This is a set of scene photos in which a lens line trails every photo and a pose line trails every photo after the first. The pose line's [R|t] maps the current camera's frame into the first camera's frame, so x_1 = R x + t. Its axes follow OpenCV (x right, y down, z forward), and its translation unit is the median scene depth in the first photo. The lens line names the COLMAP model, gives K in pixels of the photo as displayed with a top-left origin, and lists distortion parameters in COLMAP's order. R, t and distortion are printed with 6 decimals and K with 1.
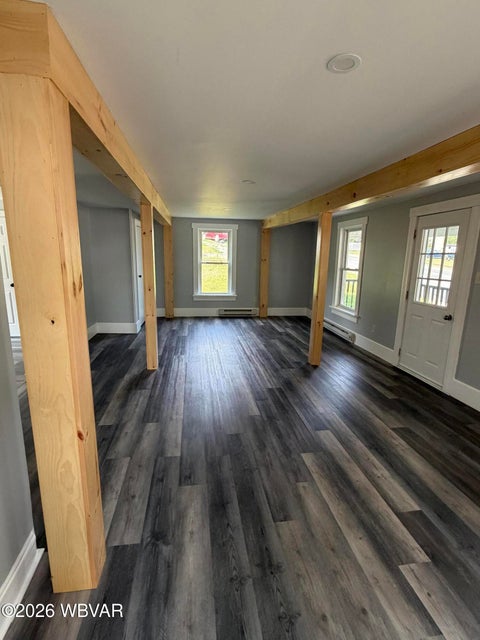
lens RADIAL K [[314.9, 0, 239.1], [0, 314.9, 320.2], [0, 0, 1]] dist [0.003132, 0.000034]
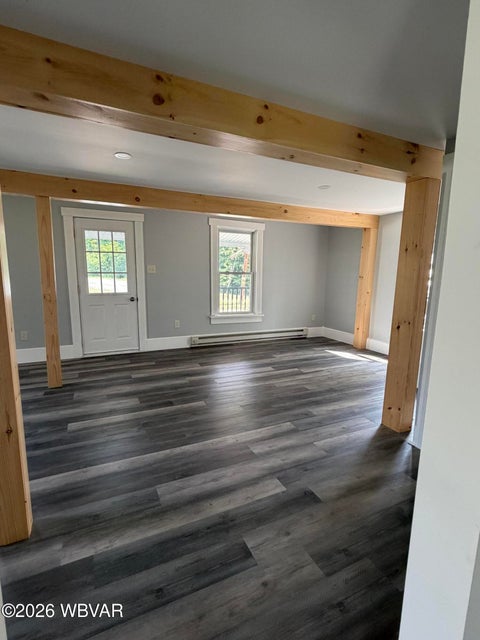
lens RADIAL K [[314.9, 0, 240.3], [0, 314.9, 320.5], [0, 0, 1]] dist [0.003132, 0.000034]
pose [[-0.296284, -0.179063, 0.938164, -1.018142], [0.169293, 0.956869, 0.236098, -0.214261], [-0.939976, 0.228777, -0.253190, 1.196384]]
